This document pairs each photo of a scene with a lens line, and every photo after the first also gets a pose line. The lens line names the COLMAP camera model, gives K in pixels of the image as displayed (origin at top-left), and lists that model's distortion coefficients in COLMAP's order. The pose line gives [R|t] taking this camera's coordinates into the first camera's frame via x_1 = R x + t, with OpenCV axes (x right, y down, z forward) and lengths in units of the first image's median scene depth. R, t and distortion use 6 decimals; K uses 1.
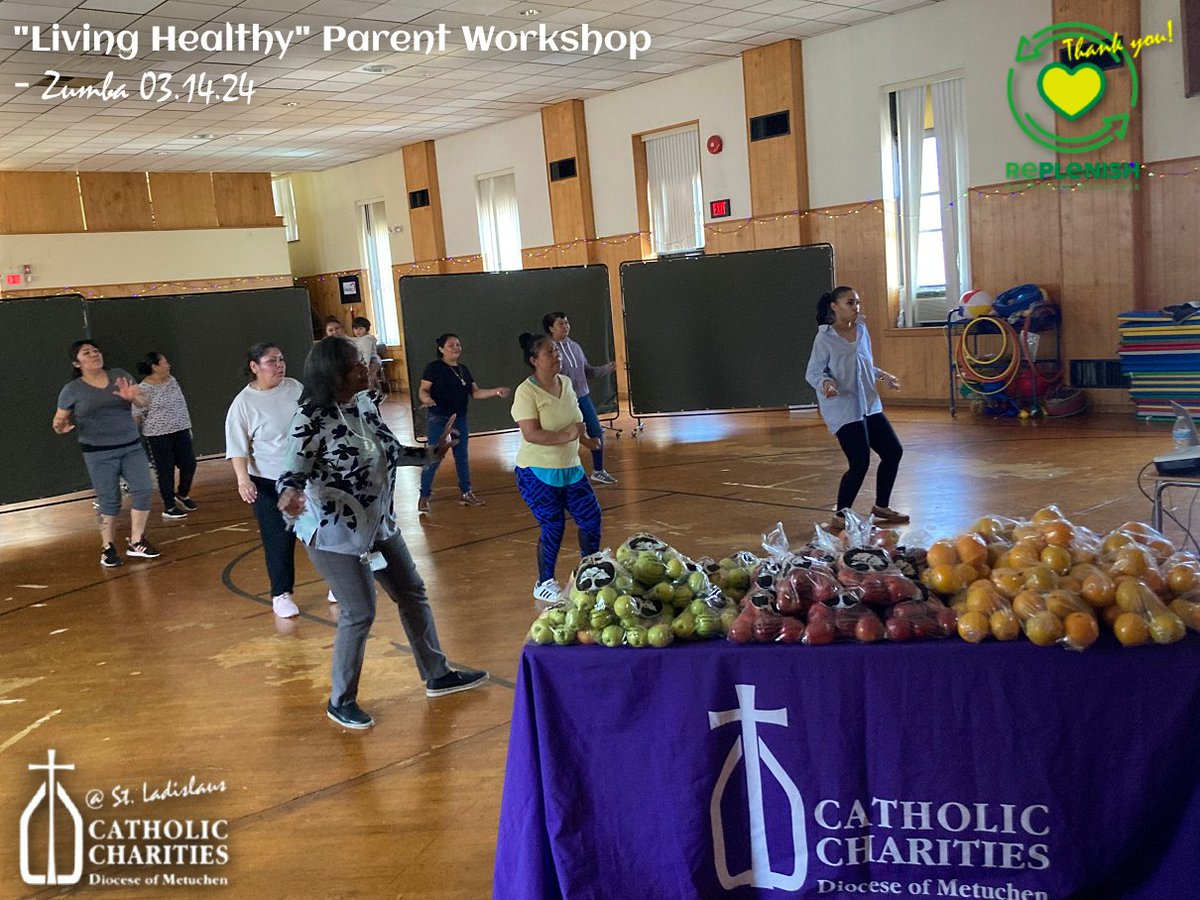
lens RADIAL K [[1147.4, 0, 598.9], [0, 1147.4, 427.8], [0, 0, 1]] dist [0.134575, -0.347706]
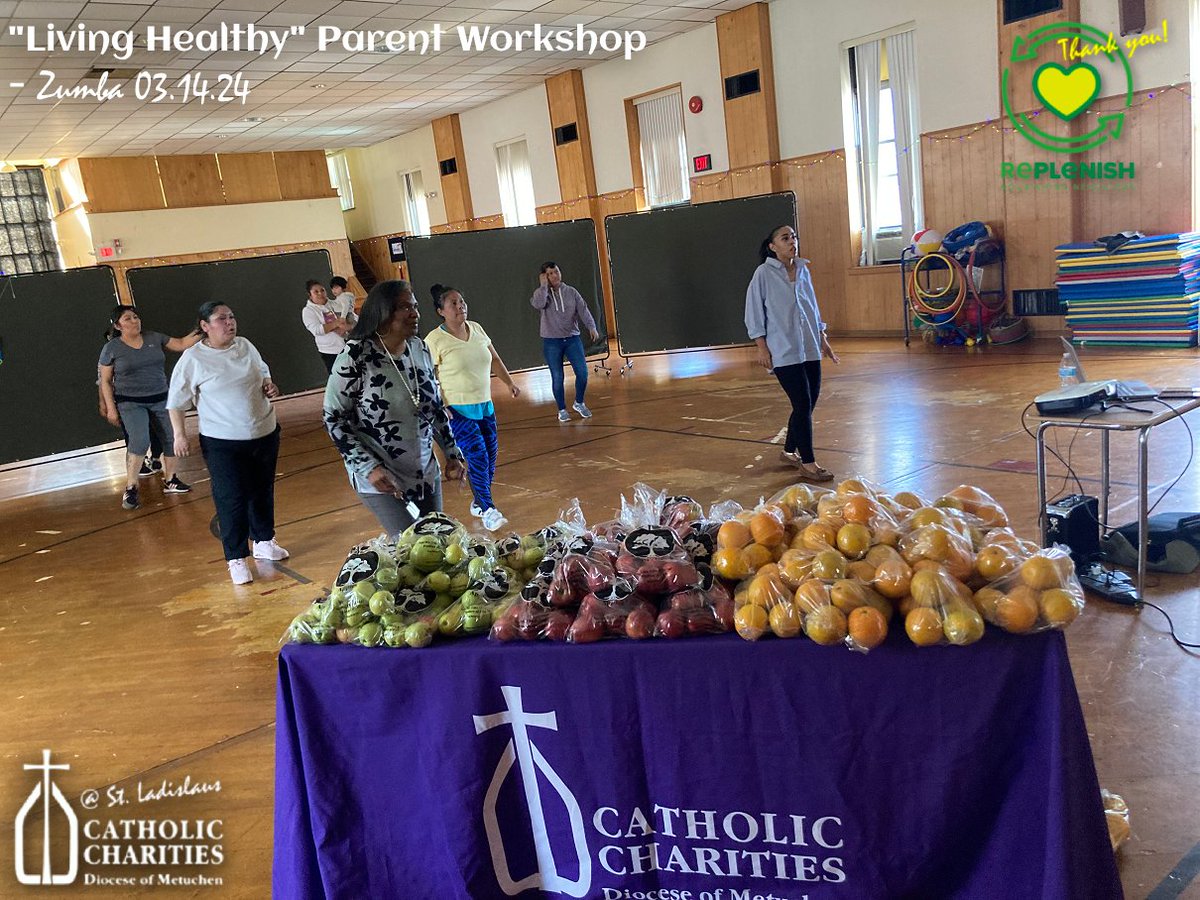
lens RADIAL K [[966.8, 0, 600.1], [0, 966.8, 430.7], [0, 0, 1]] dist [0.085729, -0.191785]
pose [[0.998503, -0.030614, -0.045328, 0.069707], [0.033864, 0.996774, 0.072770, -0.008849], [0.042954, -0.074196, 0.996318, 0.076310]]
